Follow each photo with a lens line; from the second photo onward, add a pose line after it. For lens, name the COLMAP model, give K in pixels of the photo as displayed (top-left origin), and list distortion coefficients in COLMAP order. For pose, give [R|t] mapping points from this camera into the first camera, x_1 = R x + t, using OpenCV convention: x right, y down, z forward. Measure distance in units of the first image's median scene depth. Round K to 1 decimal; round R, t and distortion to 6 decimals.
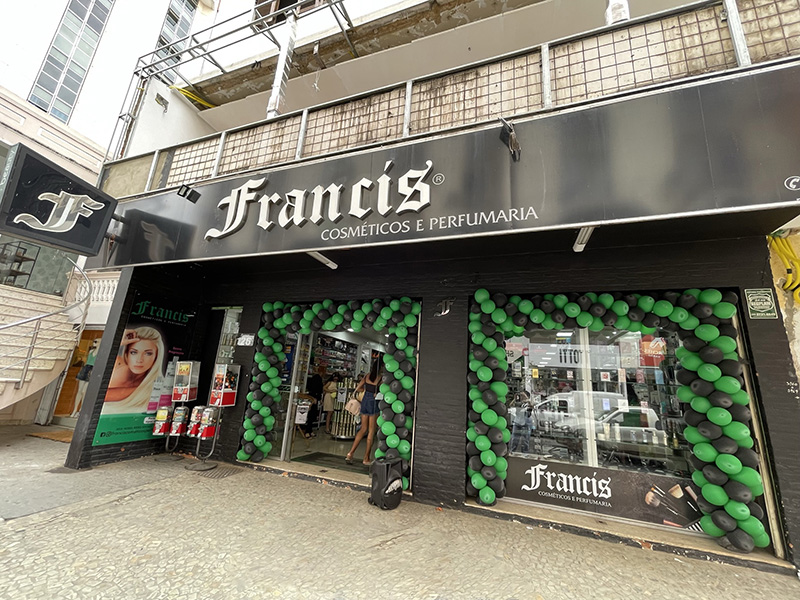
lens RADIAL K [[322.0, 0, 400.0], [0, 322.0, 300.0], [0, 0, 1]] dist [0.000334, -0.000102]
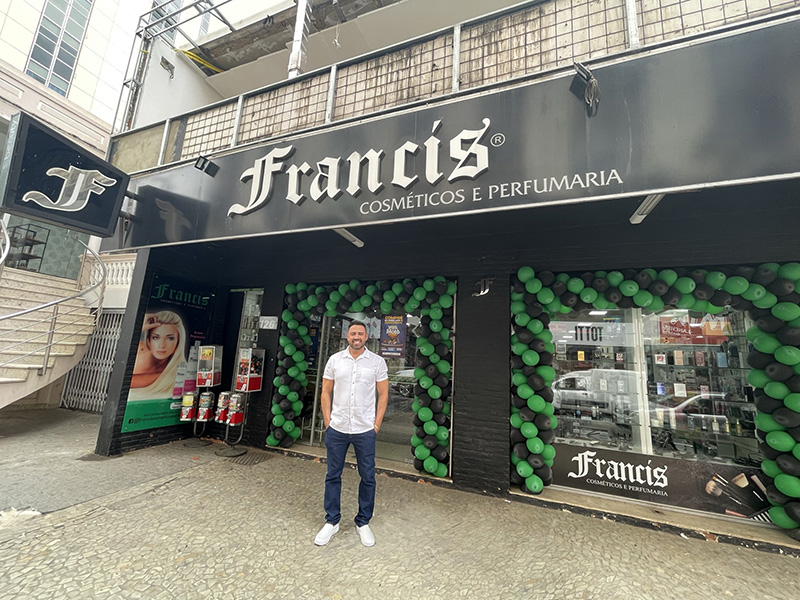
lens RADIAL K [[322.0, 0, 400.0], [0, 322.0, 300.0], [0, 0, 1]] dist [0.000334, -0.000102]
pose [[0.999762, -0.011967, -0.018236, -0.099475], [0.013140, 0.997759, 0.065610, -0.003918], [0.017410, -0.065834, 0.997679, 0.075522]]
